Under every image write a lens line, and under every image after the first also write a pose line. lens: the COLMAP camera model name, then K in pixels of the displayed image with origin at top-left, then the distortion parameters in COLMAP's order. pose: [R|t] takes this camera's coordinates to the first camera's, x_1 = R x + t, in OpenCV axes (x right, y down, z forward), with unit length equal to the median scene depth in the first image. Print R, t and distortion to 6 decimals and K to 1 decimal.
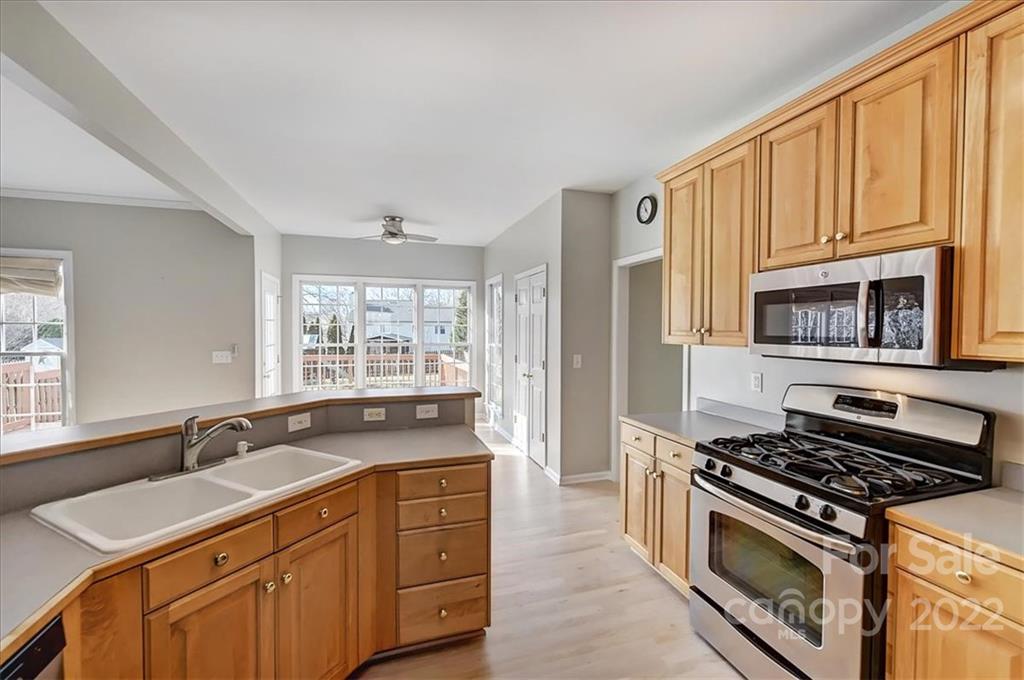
lens RADIAL K [[408.2, 0, 515.7], [0, 408.2, 338.3], [0, 0, 1]] dist [-0.003387, -0.000173]
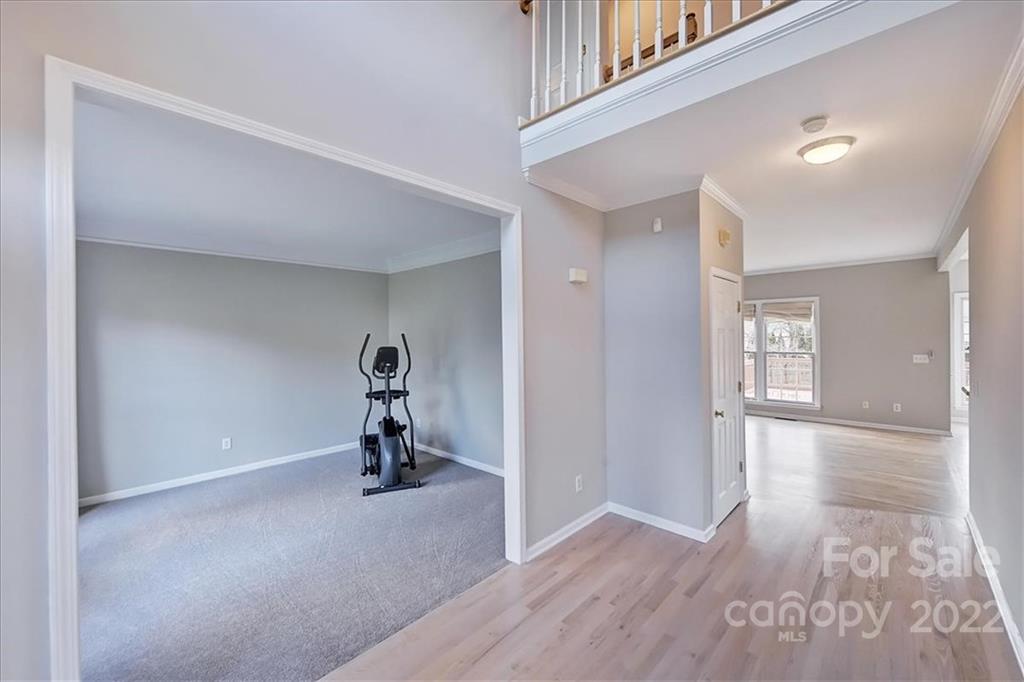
lens RADIAL K [[408.2, 0, 516.9], [0, 408.2, 336.2], [0, 0, 1]] dist [-0.003387, -0.000173]
pose [[0.456125, -0.011845, -0.889837, -0.238569], [-0.005001, 0.999862, -0.015873, -0.008549], [0.889902, 0.011690, 0.456002, -2.203526]]
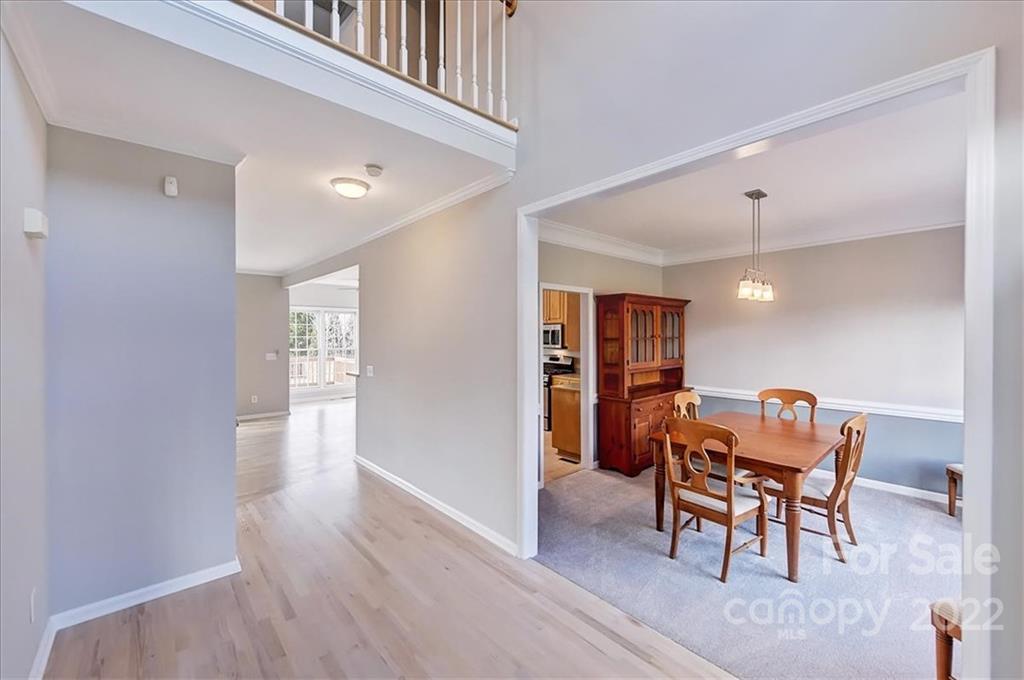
lens RADIAL K [[408.2, 0, 515.1], [0, 408.2, 339.0], [0, 0, 1]] dist [-0.003387, -0.000173]
pose [[0.919582, -0.007361, 0.392829, -1.075278], [0.011660, 0.999895, -0.008559, -0.006168], [-0.392725, 0.012452, 0.919572, -2.507673]]
